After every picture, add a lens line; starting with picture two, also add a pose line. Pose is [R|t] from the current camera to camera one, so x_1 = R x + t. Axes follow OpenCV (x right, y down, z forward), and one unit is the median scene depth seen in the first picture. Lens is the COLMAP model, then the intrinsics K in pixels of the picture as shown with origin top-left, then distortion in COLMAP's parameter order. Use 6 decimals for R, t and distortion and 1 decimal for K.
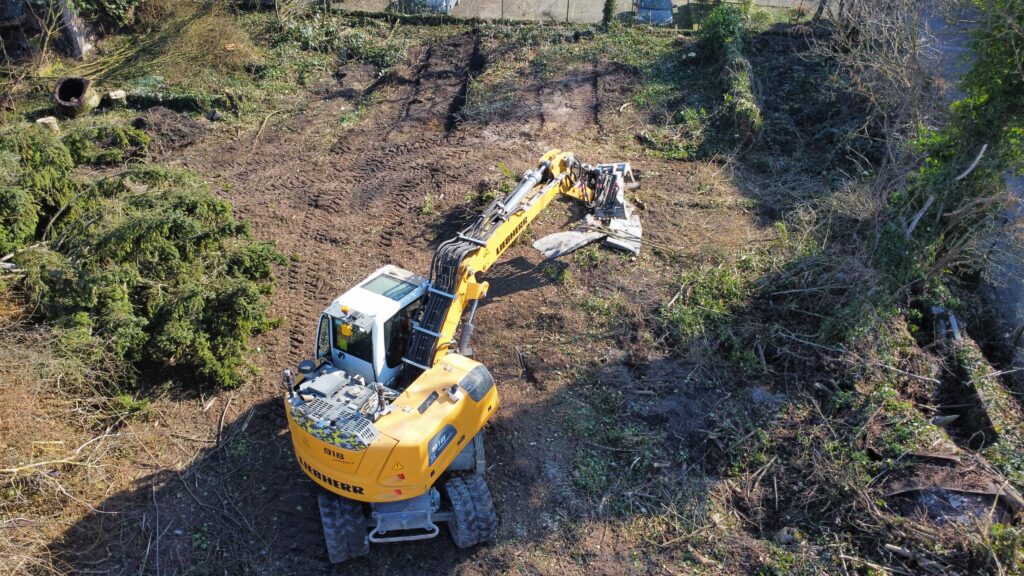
lens RADIAL K [[769.3, 0, 512.0], [0, 769.3, 288.0], [0, 0, 1]] dist [0.006165, -0.002554]
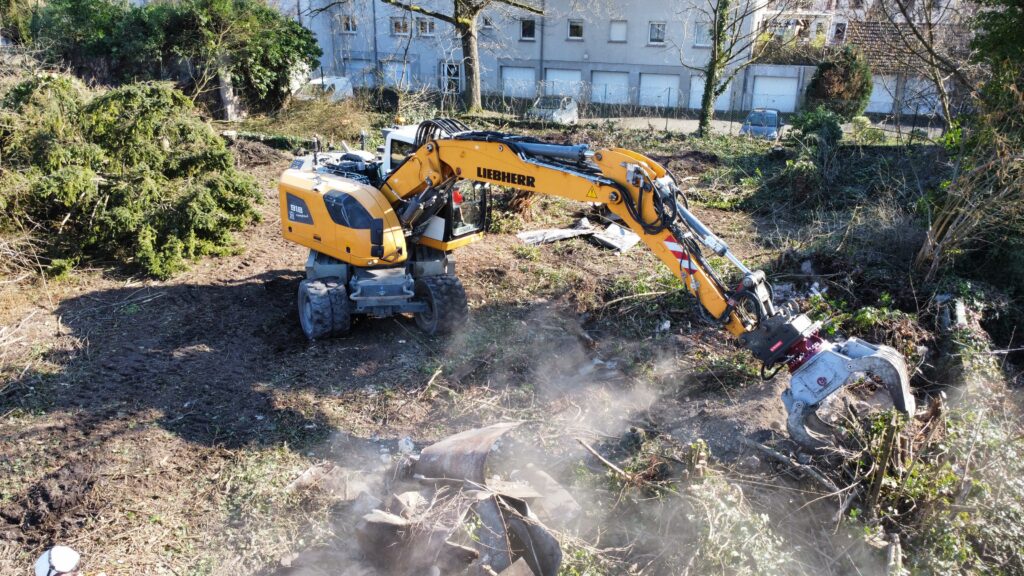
lens RADIAL K [[769.3, 0, 512.0], [0, 769.3, 288.0], [0, 0, 1]] dist [0.006165, -0.002554]
pose [[0.961491, 0.091465, -0.259171, 0.216317], [-0.160322, 0.952590, -0.258591, 0.201894], [0.223232, 0.290184, 0.930570, 0.091392]]
